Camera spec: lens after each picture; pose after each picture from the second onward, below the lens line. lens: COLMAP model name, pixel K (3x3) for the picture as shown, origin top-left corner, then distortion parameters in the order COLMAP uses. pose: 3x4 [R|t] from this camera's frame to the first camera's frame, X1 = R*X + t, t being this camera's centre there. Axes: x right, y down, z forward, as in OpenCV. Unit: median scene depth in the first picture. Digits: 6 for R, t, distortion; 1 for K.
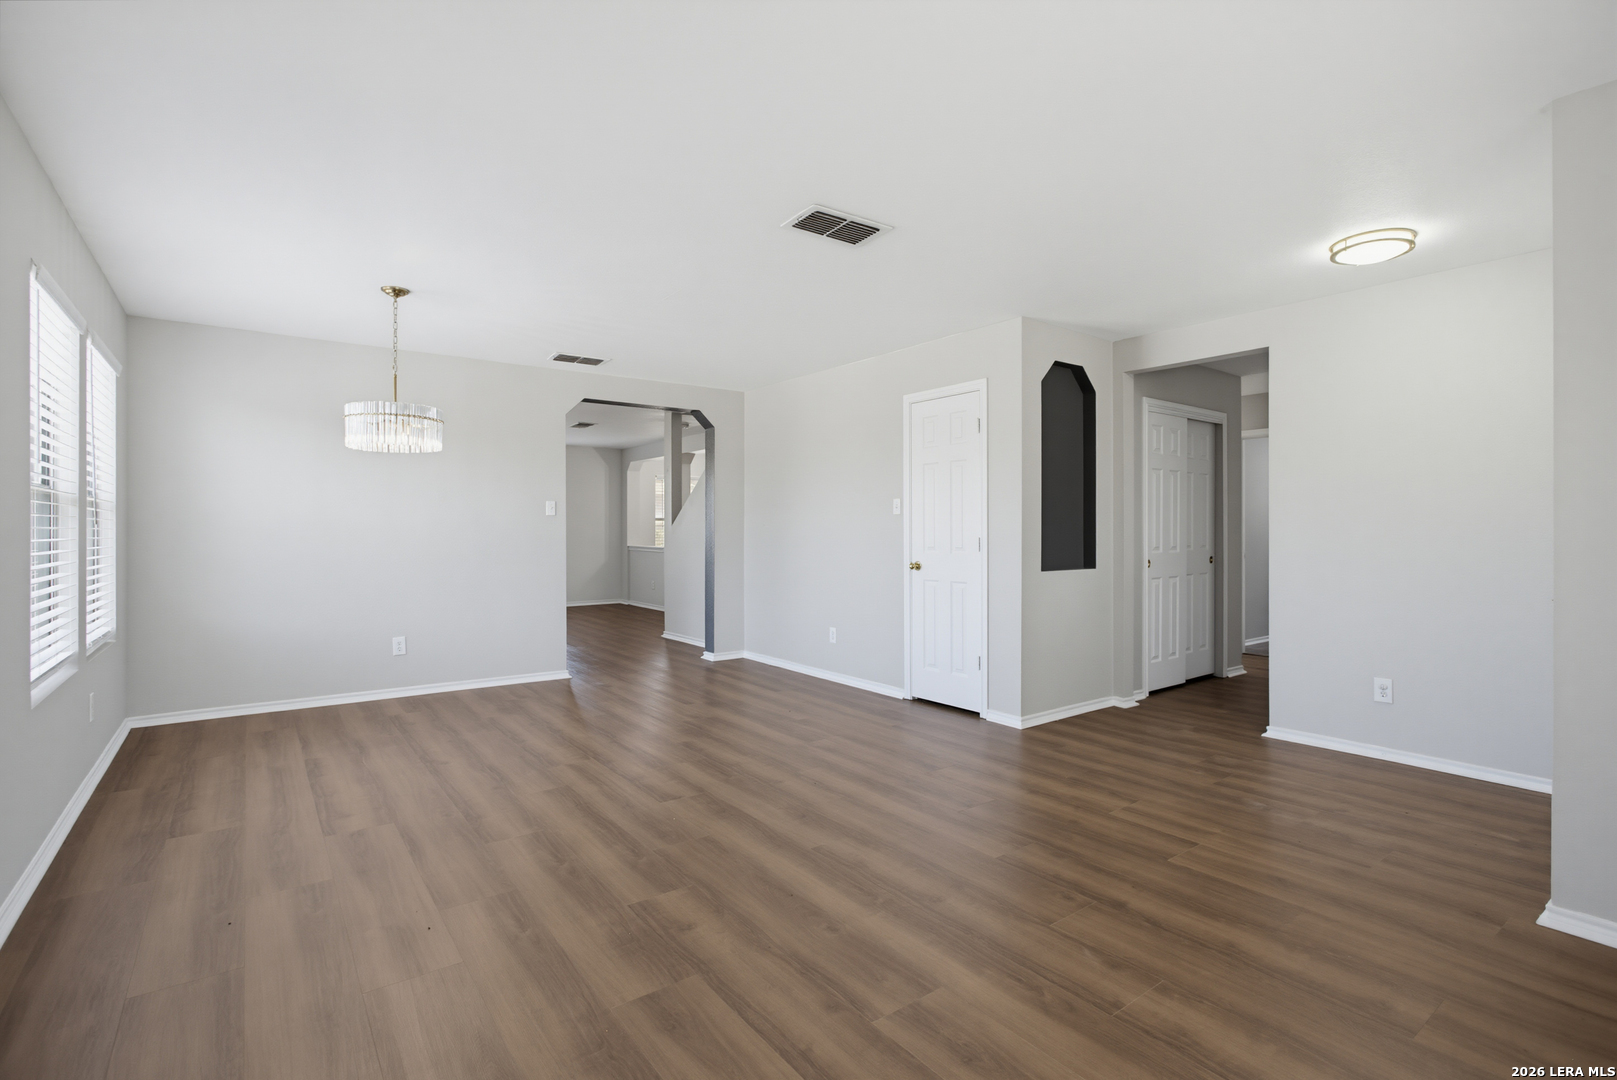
lens RADIAL K [[763.3, 0, 810.3], [0, 763.3, 528.0], [0, 0, 1]] dist [-0.002725, 0.000040]
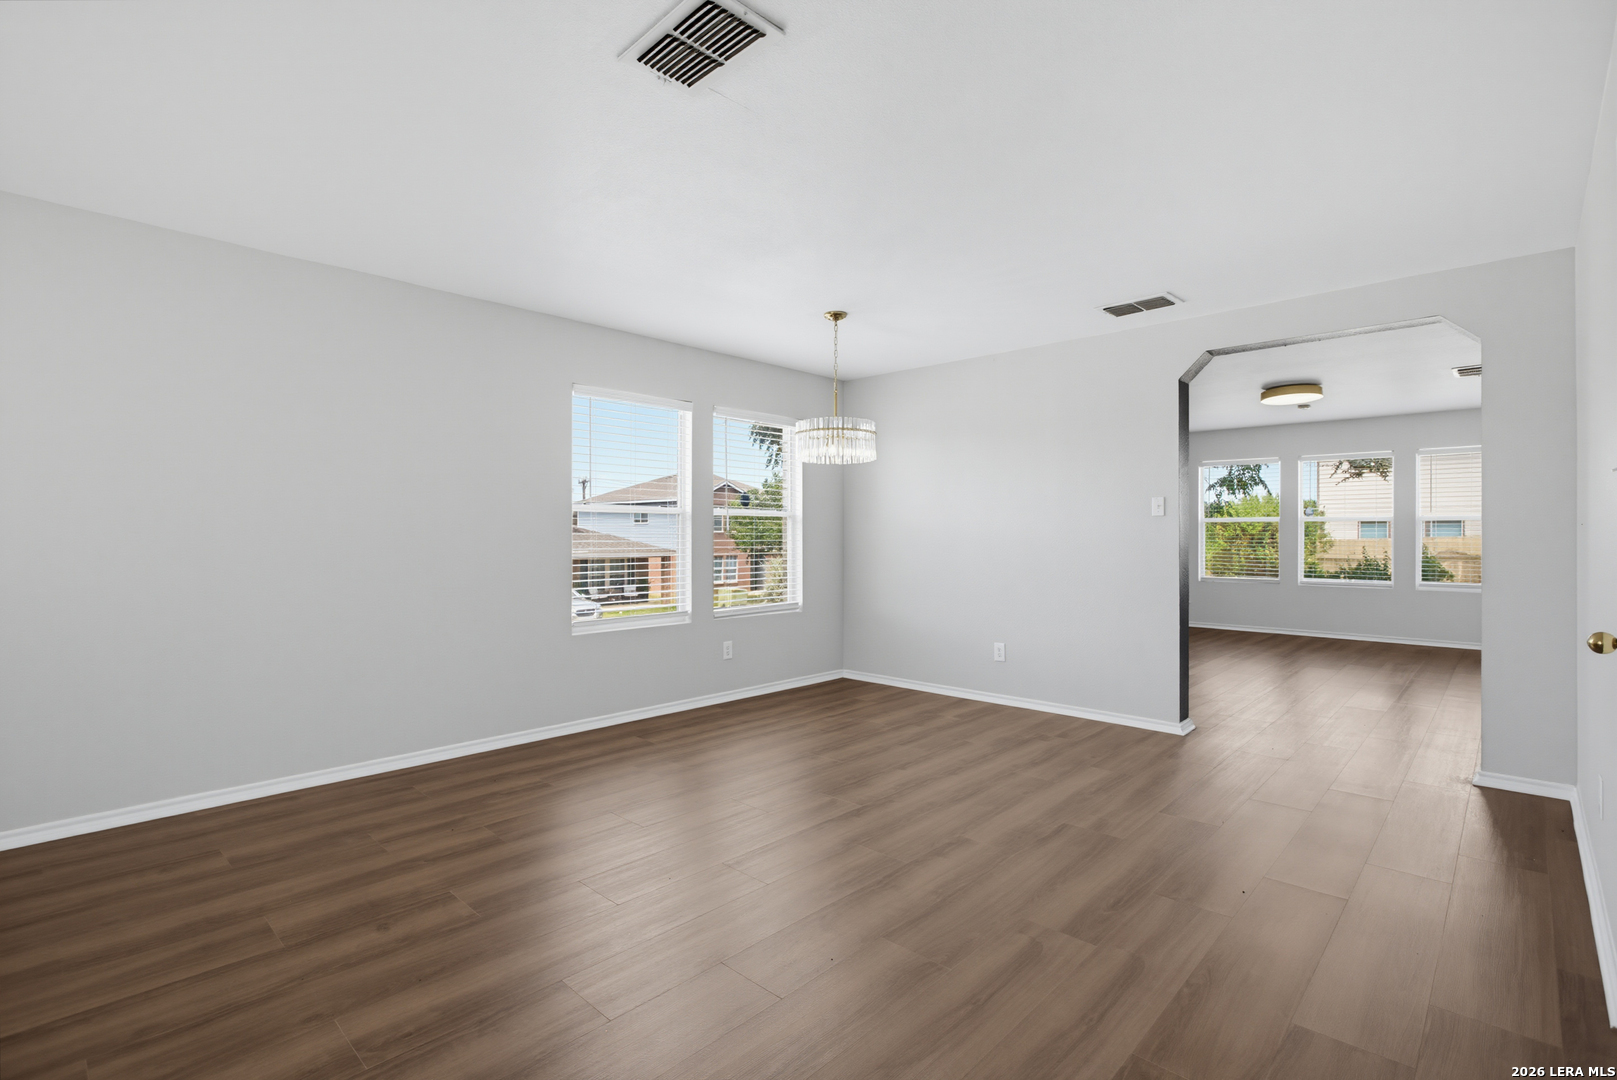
lens RADIAL K [[763.3, 0, 810.3], [0, 763.3, 528.0], [0, 0, 1]] dist [-0.002725, 0.000040]
pose [[0.166126, -0.007724, -0.986074, 0.614042], [0.000763, 0.999970, -0.007704, 0.002015], [0.986104, 0.000527, 0.166127, 0.917418]]
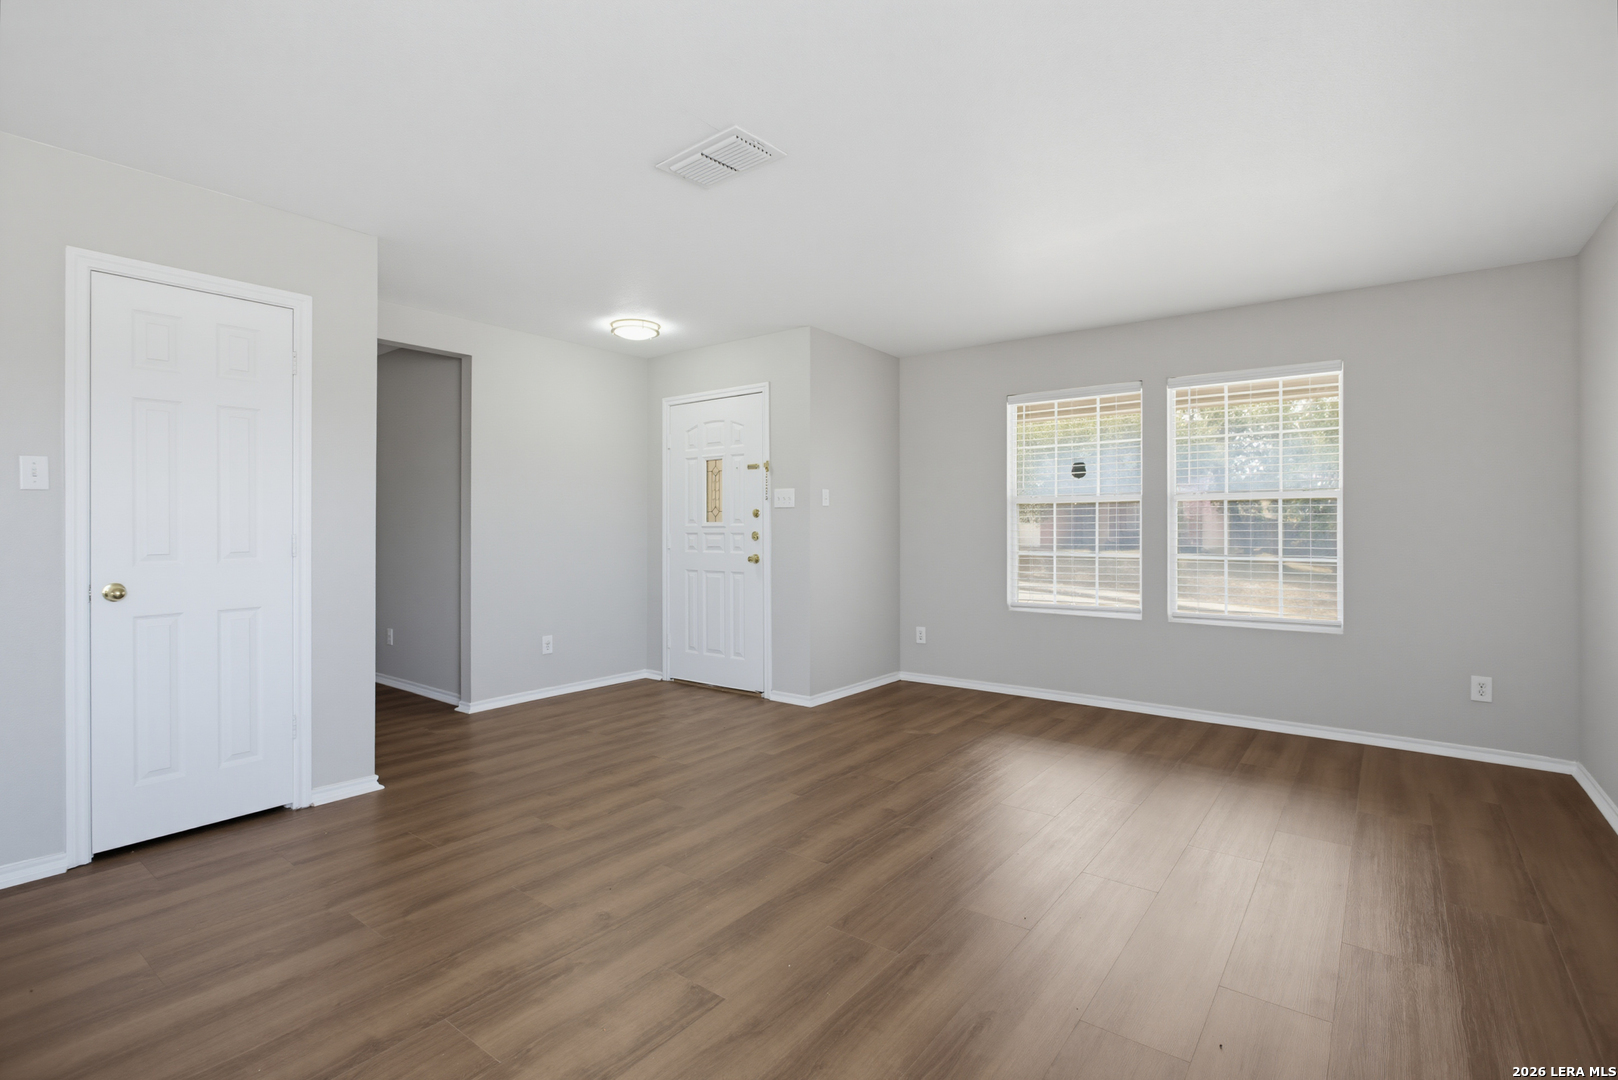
lens RADIAL K [[777.3, 0, 811.5], [0, 777.3, 515.0], [0, 0, 1]] dist [-0.002164, -0.000066]
pose [[-0.273033, 0.010340, 0.961949, -0.740392], [0.005044, 0.999944, -0.009317, 0.007576], [-0.961991, 0.002308, -0.273070, 1.051927]]
